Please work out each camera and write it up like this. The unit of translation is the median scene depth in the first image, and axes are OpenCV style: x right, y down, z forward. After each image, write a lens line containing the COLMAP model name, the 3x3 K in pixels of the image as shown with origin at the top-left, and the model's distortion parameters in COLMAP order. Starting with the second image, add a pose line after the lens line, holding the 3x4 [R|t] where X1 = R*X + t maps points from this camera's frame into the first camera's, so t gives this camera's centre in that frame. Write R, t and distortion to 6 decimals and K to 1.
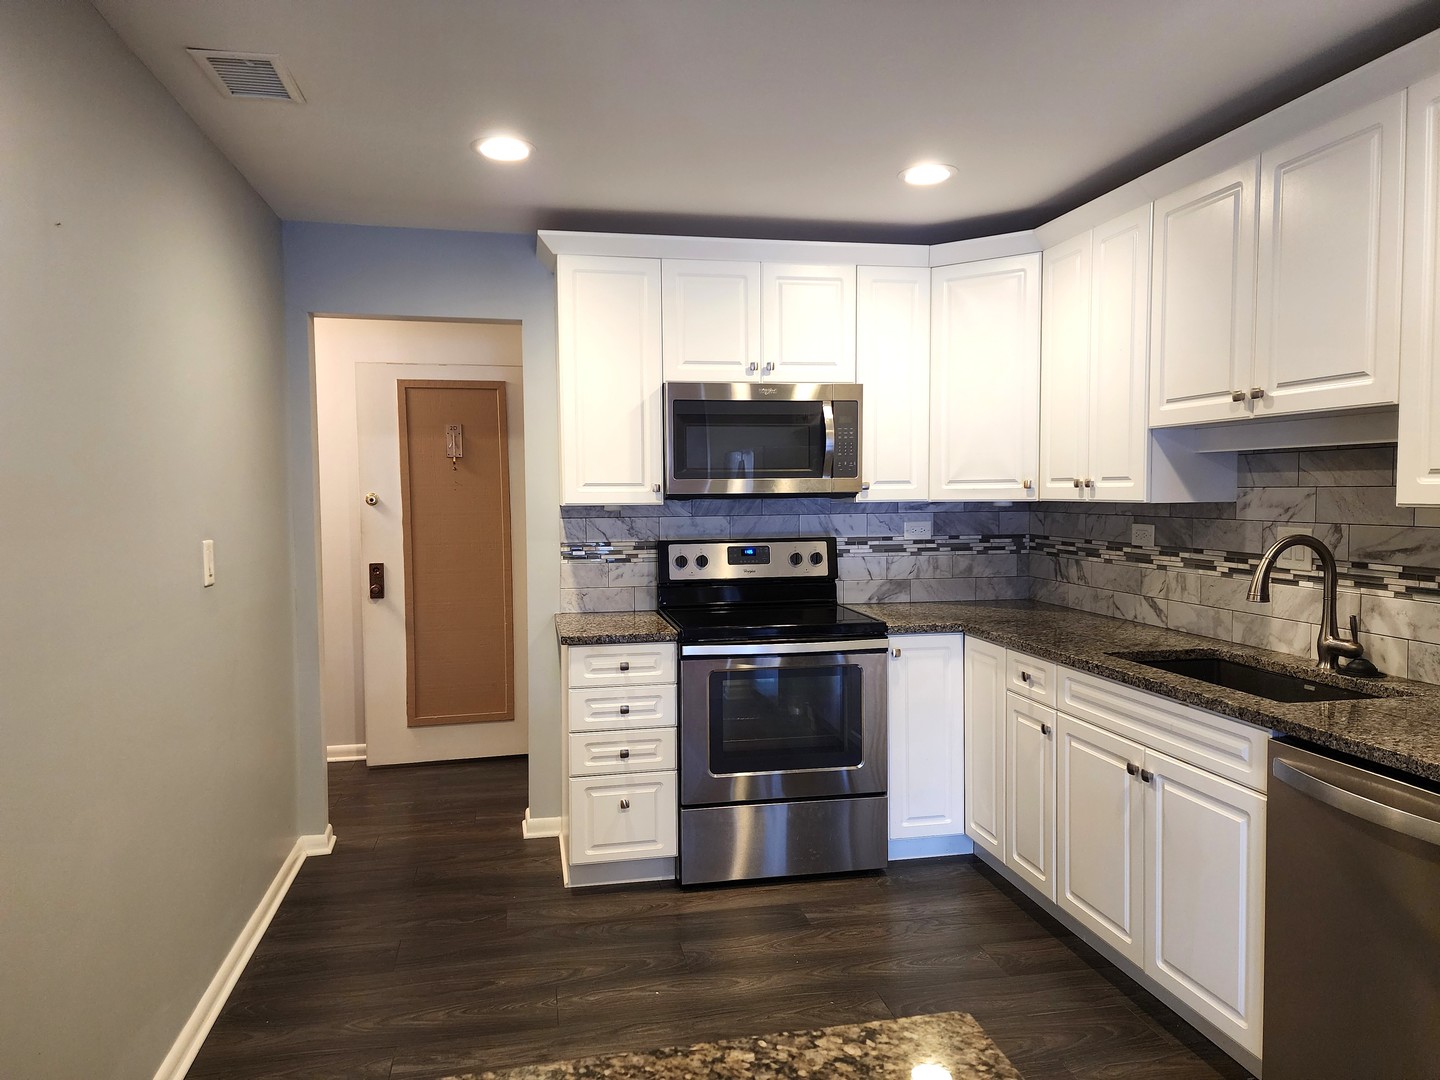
lens RADIAL K [[947.0, 0, 713.4], [0, 947.0, 547.8], [0, 0, 1]] dist [0.096979, -0.084316]
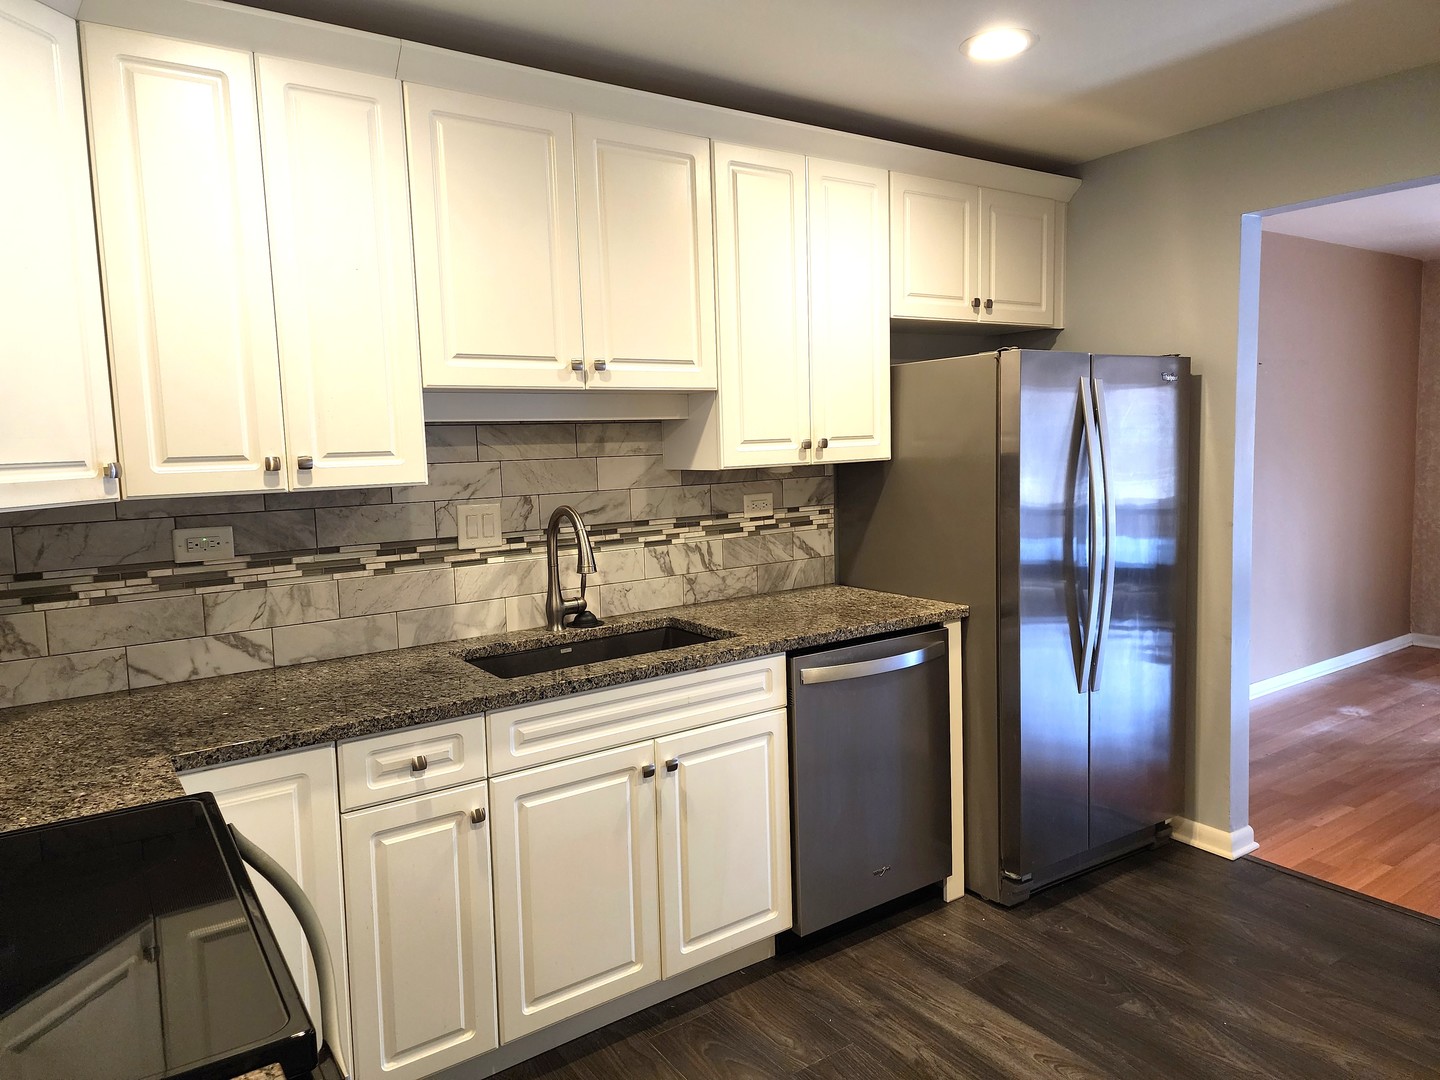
lens RADIAL K [[955.3, 0, 720.4], [0, 955.3, 534.5], [0, 0, 1]] dist [0.094148, -0.086486]
pose [[-0.385376, -0.073724, 0.919810, -0.332477], [0.091304, 0.988865, 0.117513, -0.073074], [-0.918231, 0.129269, -0.374354, 1.028724]]
